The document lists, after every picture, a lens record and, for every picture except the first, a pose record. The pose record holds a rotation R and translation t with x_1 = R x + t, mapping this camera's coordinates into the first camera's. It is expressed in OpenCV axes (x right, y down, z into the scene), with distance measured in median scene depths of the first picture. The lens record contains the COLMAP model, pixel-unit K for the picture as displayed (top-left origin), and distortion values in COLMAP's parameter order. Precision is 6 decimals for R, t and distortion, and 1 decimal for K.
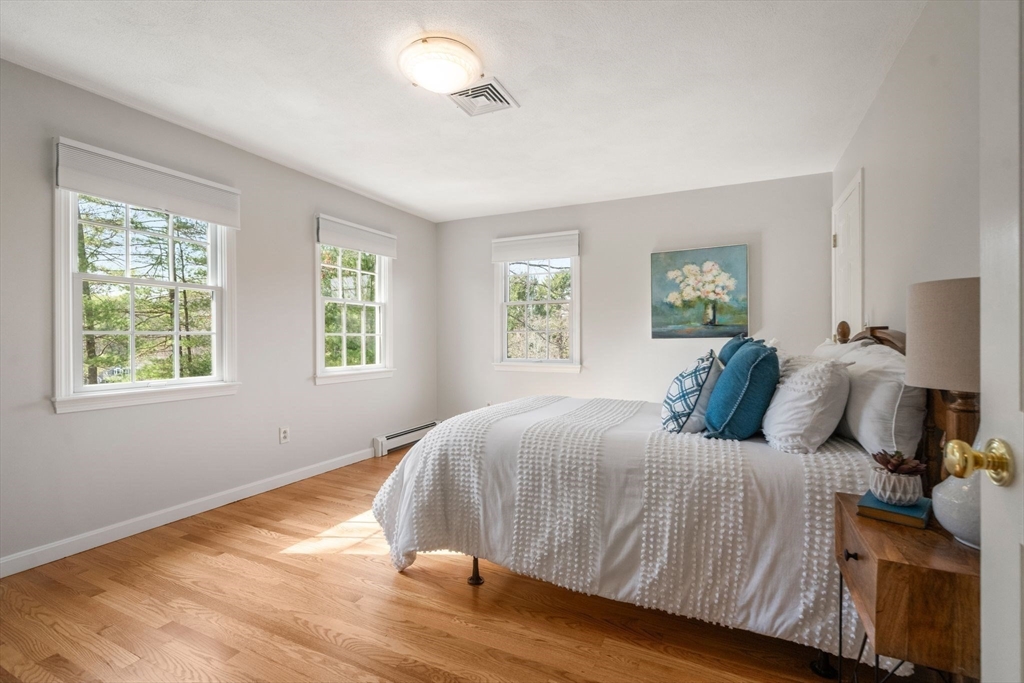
lens RADIAL K [[461.2, 0, 507.1], [0, 461.2, 342.3], [0, 0, 1]] dist [-0.001811, -0.000382]
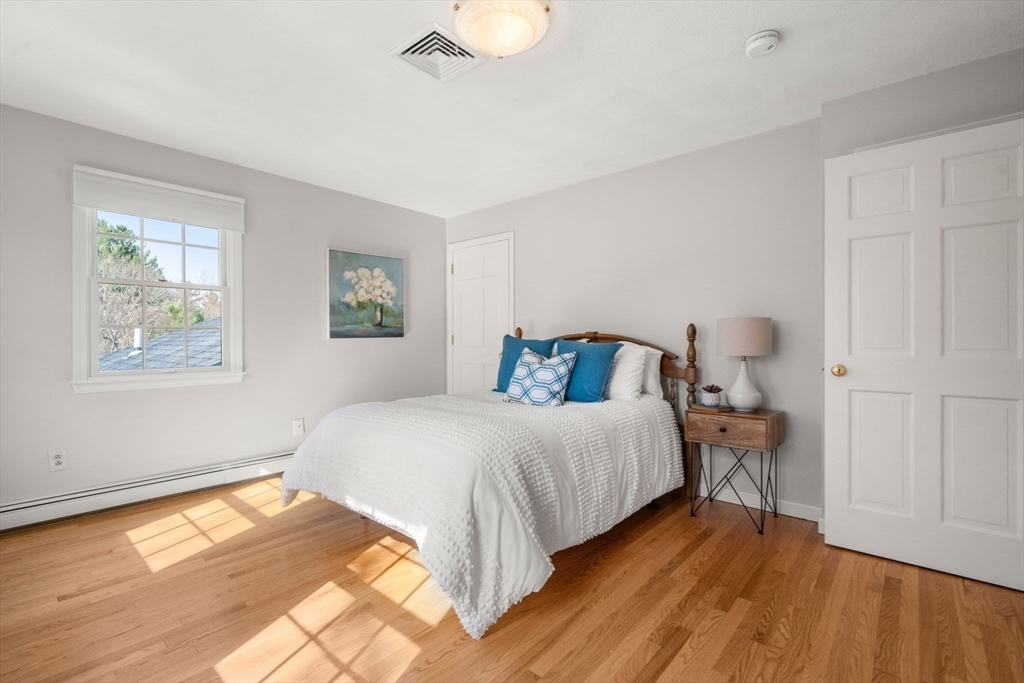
lens RADIAL K [[461.2, 0, 505.8], [0, 461.2, 338.7], [0, 0, 1]] dist [-0.001811, -0.000382]
pose [[0.270012, -0.000027, 0.962857, -0.533786], [0.007016, 0.999974, -0.001939, -0.003187], [-0.962831, 0.007279, 0.270005, 0.410104]]
